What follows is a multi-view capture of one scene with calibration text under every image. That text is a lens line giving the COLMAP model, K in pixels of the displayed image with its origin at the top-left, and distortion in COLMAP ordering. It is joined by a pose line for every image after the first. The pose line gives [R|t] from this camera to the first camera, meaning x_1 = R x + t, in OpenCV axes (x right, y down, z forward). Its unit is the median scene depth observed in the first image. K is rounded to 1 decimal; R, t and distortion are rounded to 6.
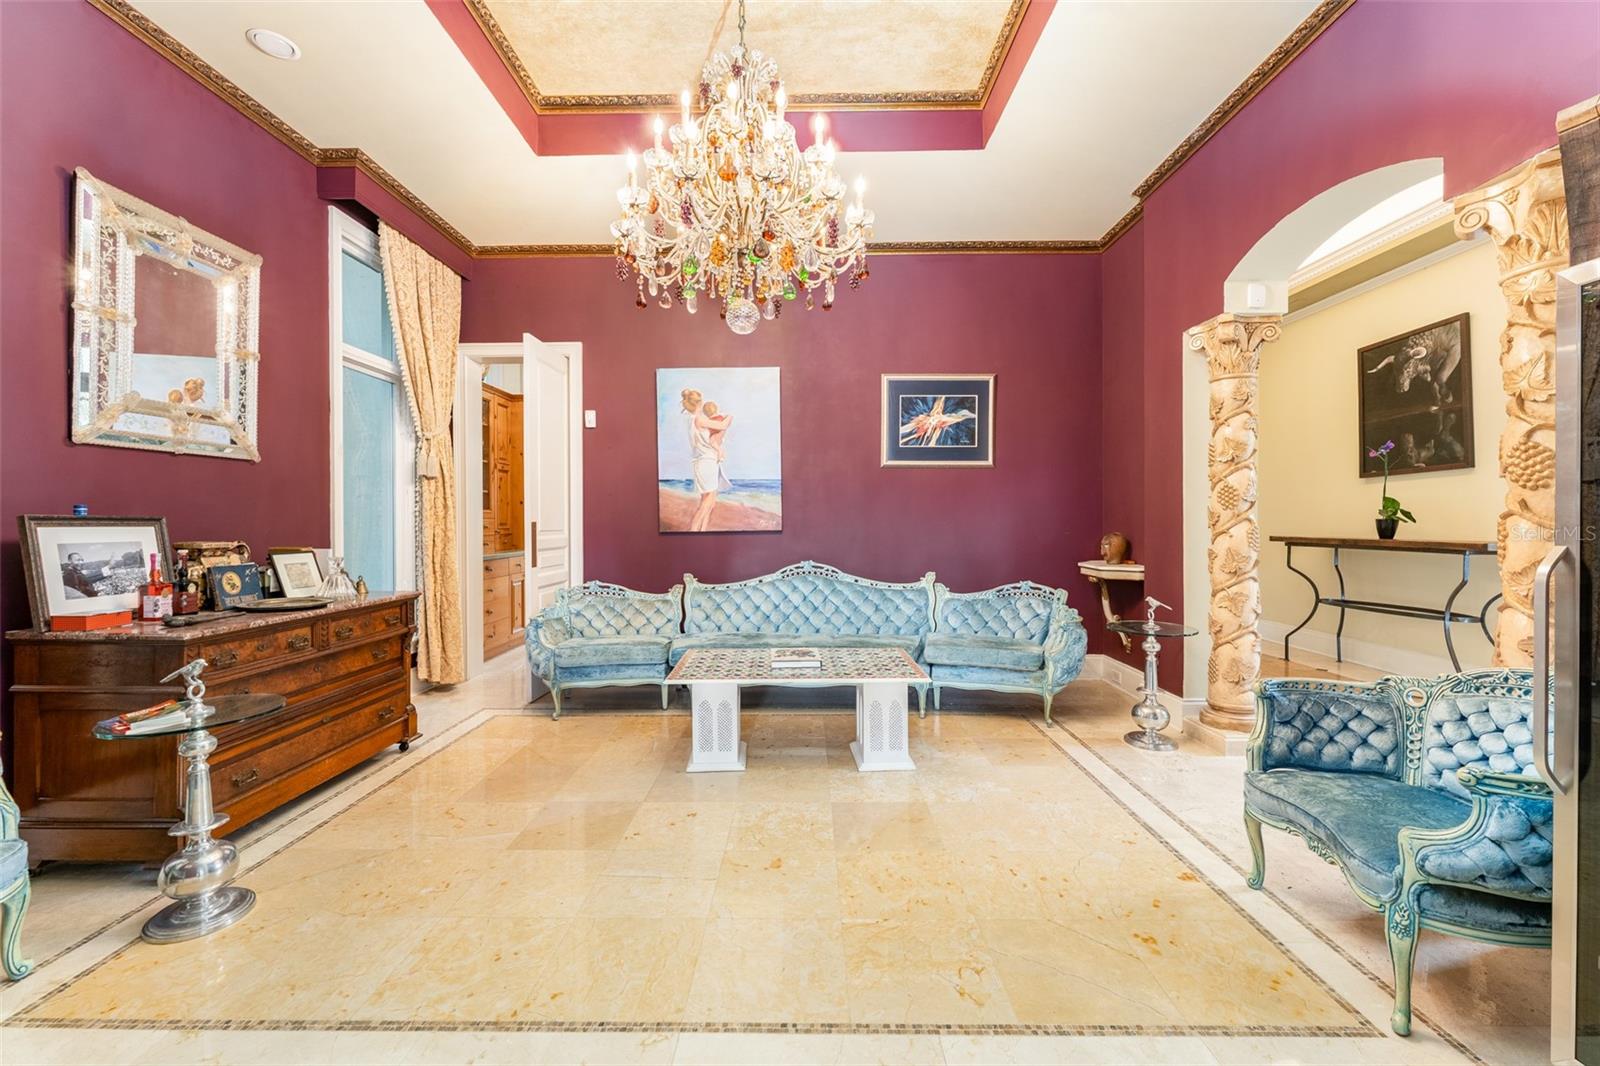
lens RADIAL K [[642.7, 0, 787.2], [0, 642.7, 525.7], [0, 0, 1]] dist [-0.000375, -0.000398]
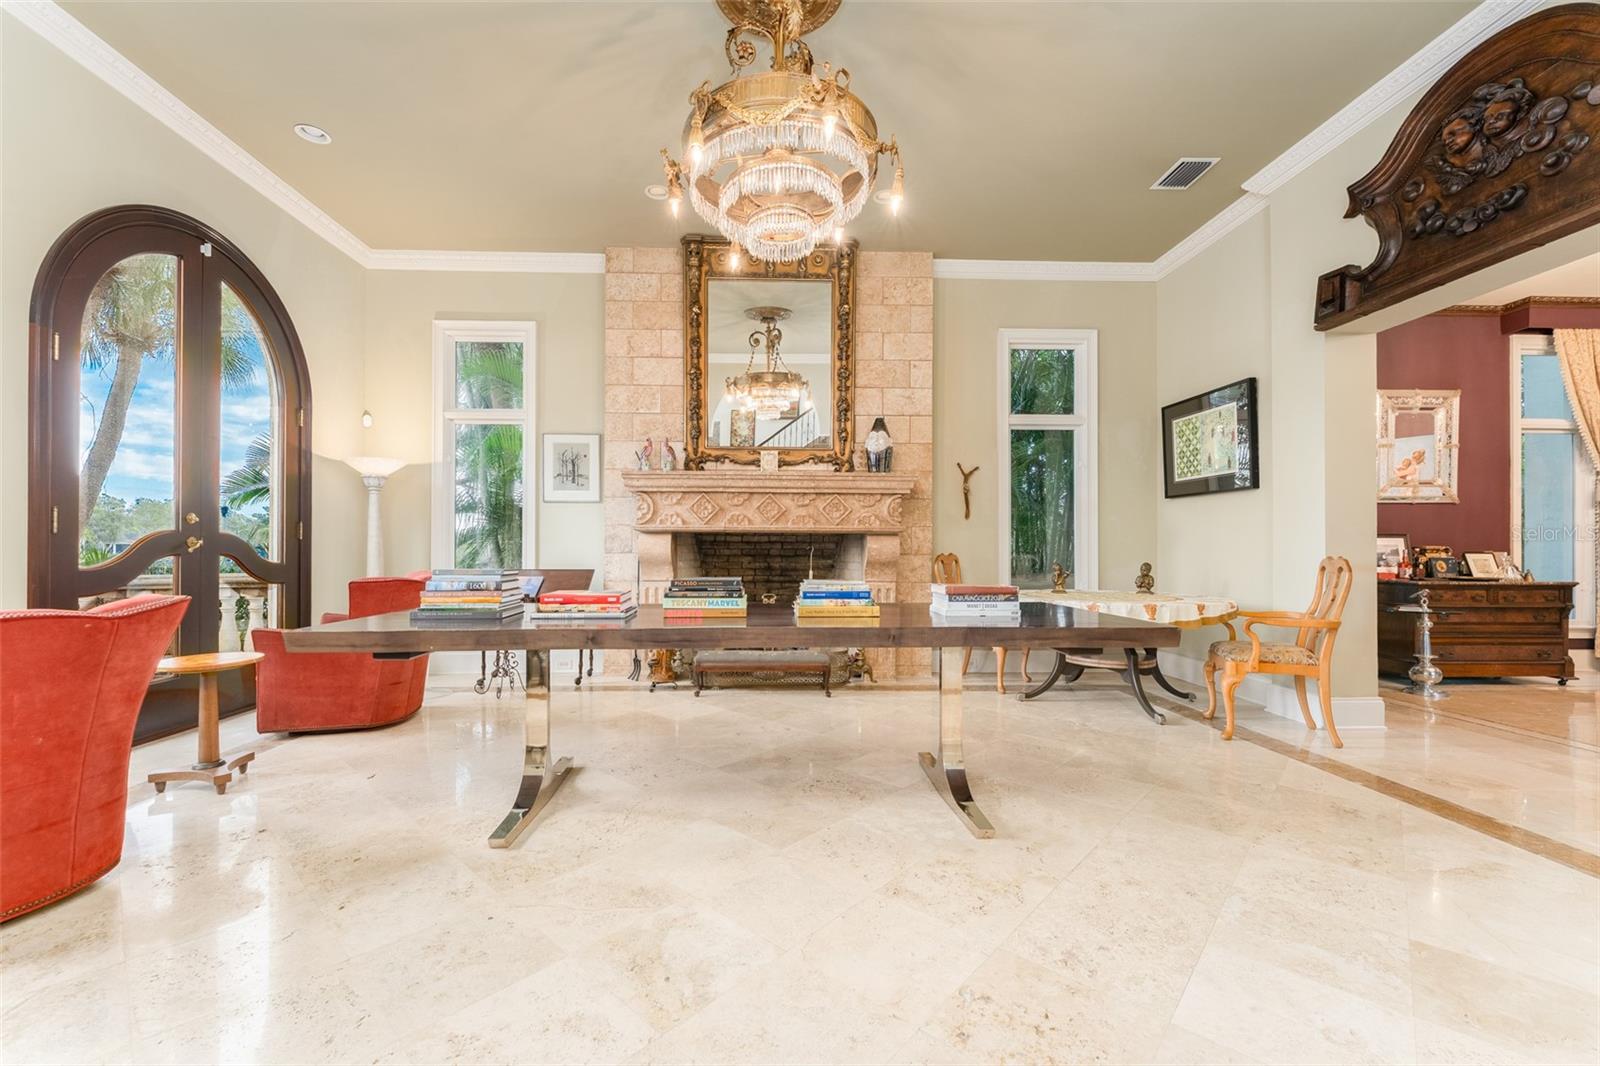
lens RADIAL K [[642.7, 0, 790.6], [0, 642.7, 543.6], [0, 0, 1]] dist [-0.000375, -0.000398]
pose [[0.058882, -0.004269, -0.998256, 0.736556], [-0.010714, 0.999931, -0.004908, 0.036456], [0.998207, 0.010984, 0.058832, -0.830556]]
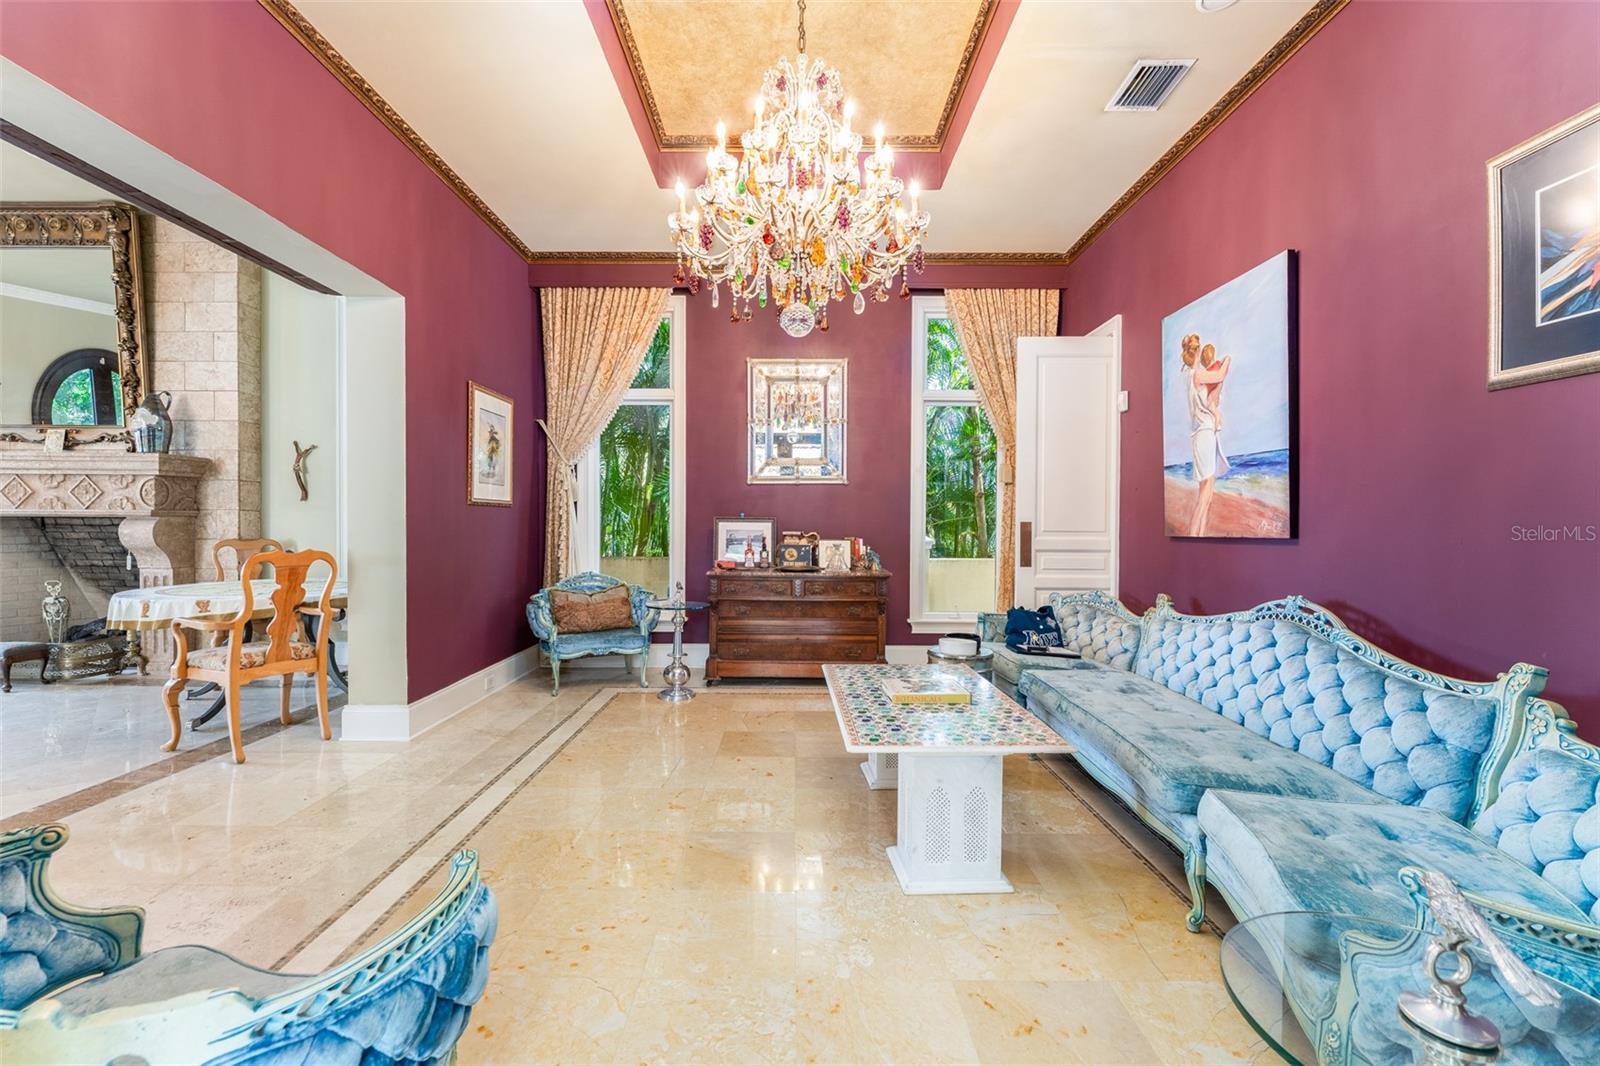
lens RADIAL K [[642.7, 0, 790.1], [0, 642.7, 531.3], [0, 0, 1]] dist [-0.000375, -0.000398]
pose [[0.019626, 0.016600, -0.999670, 0.692154], [-0.012867, 0.999784, 0.016350, -0.003516], [0.999725, 0.012542, 0.019836, 0.701006]]
